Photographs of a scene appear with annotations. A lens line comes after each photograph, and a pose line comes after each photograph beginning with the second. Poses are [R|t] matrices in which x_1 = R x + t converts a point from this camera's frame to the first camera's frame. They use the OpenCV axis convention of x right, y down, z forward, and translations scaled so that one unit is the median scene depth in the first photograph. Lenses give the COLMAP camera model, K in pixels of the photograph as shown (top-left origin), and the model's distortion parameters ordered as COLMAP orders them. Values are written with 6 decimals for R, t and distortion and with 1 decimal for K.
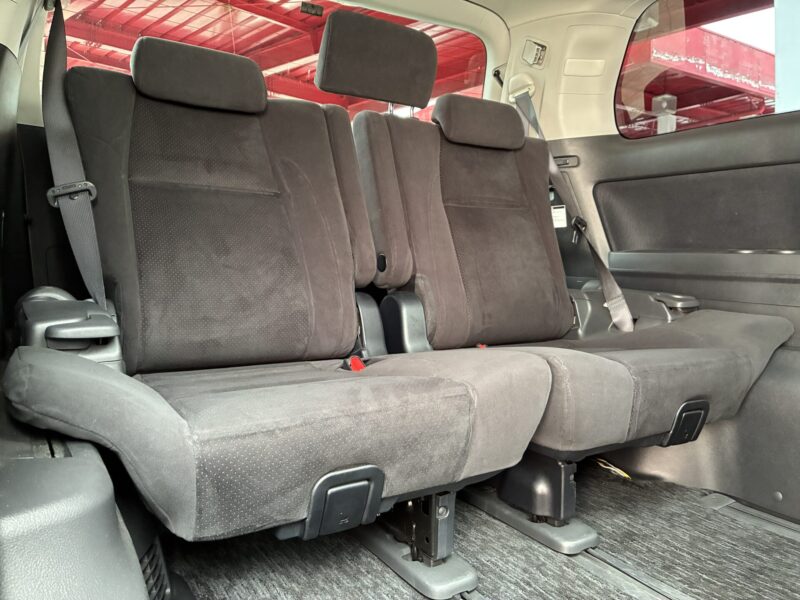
lens RADIAL K [[611.3, 0, 401.4], [0, 611.3, 295.6], [0, 0, 1]] dist [0.059168, -0.068911]
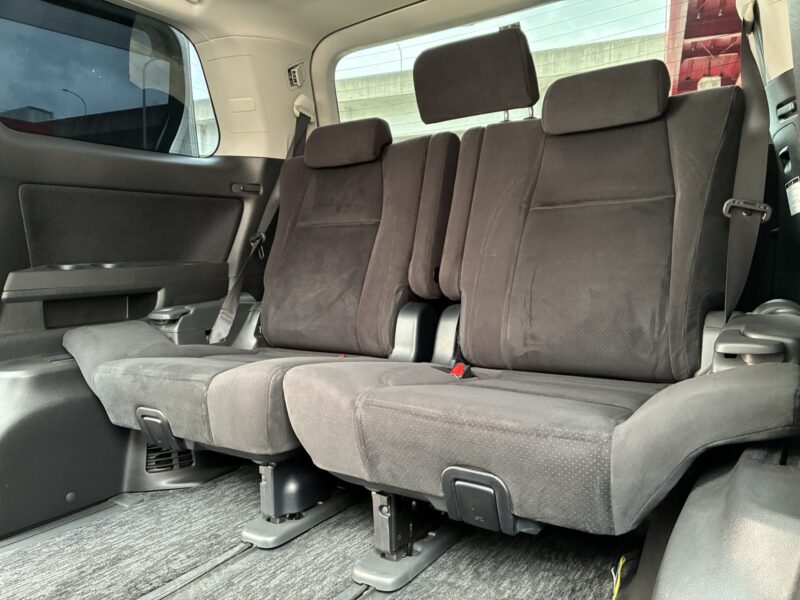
lens RADIAL K [[611.3, 0, 401.4], [0, 611.3, 295.6], [0, 0, 1]] dist [0.059168, -0.068911]
pose [[0.391996, 0.035445, -0.919284, 0.947106], [-0.020451, 0.999346, 0.029812, -0.051958], [0.919739, 0.007115, 0.392465, 0.541722]]
